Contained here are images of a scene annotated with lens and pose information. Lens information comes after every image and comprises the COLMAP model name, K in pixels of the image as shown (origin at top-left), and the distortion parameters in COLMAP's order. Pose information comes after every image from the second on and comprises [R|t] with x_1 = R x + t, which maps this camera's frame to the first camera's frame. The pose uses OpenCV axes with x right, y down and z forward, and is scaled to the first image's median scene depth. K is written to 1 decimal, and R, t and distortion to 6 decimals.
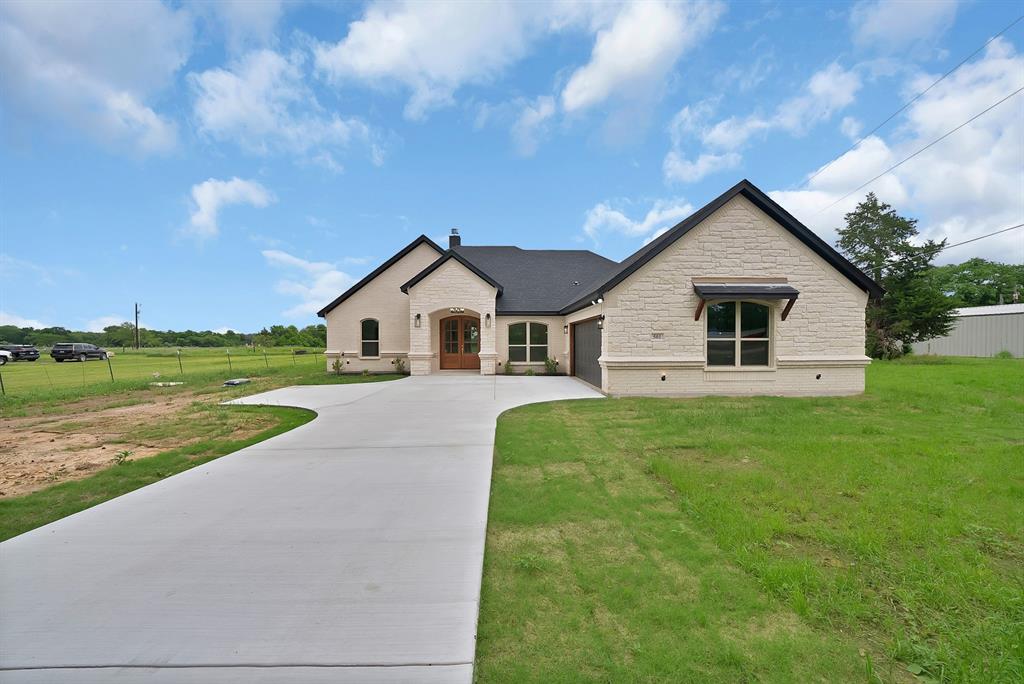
lens RADIAL K [[361.4, 0, 513.3], [0, 361.4, 339.8], [0, 0, 1]] dist [-0.022583, 0.000379]
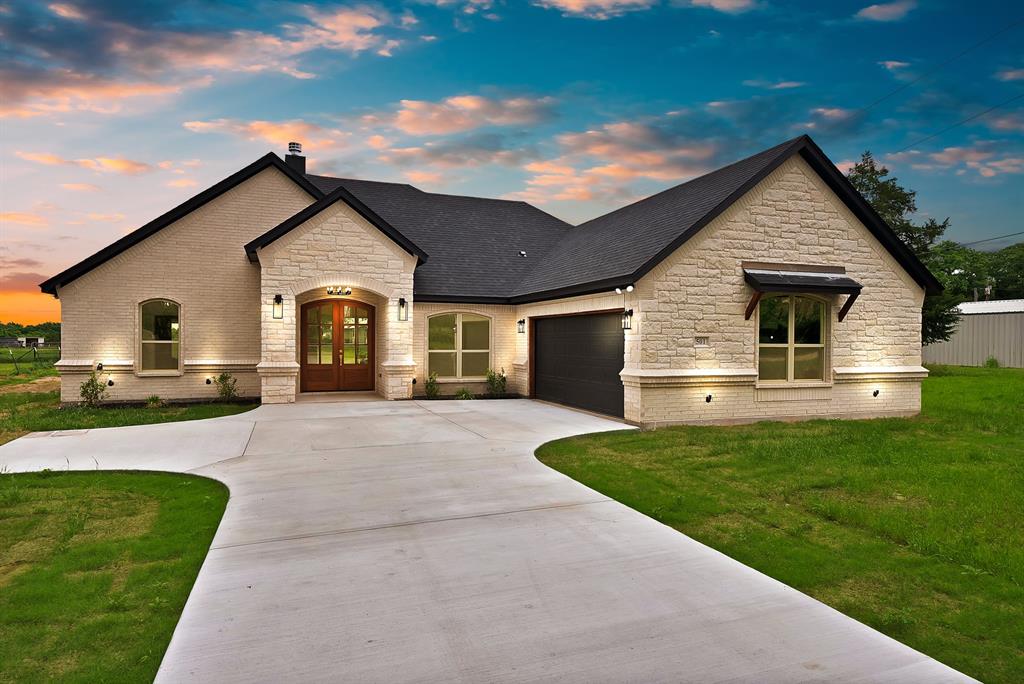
lens RADIAL K [[603.8, 0, 512.4], [0, 603.8, 337.8], [0, 0, 1]] dist [0.025640, 0.000114]
pose [[0.946617, 0.009734, 0.322213, -0.227824], [-0.009740, 0.999951, -0.001593, -0.006497], [-0.322212, -0.001630, 0.946666, -0.015093]]
